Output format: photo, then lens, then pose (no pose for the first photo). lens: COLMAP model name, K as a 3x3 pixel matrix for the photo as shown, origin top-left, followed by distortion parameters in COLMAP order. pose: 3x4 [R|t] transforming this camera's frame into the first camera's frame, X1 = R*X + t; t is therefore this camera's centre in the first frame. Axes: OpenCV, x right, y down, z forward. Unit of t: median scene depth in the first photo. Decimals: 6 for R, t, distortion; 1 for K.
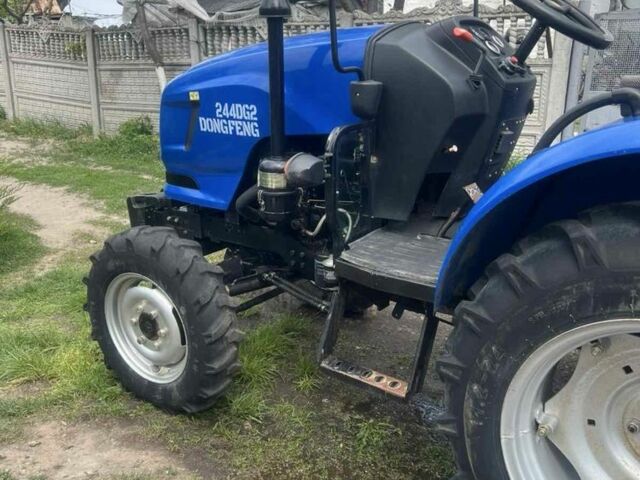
lens RADIAL K [[615.7, 0, 320.0], [0, 615.7, 240.0], [0, 0, 1]] dist [0.108385, -0.212403]
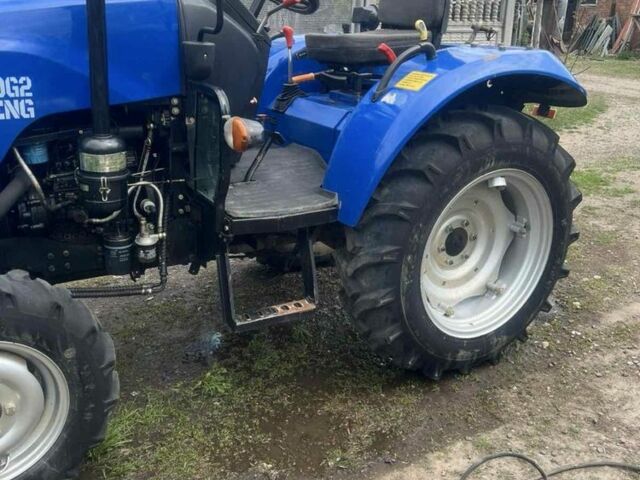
lens RADIAL K [[615.7, 0, 320.0], [0, 615.7, 240.0], [0, 0, 1]] dist [0.108385, -0.212403]
pose [[0.404764, -0.303056, 0.862742, -0.741235], [0.240432, 0.945558, 0.219346, -0.115842], [-0.882247, 0.118647, 0.455592, 0.370727]]
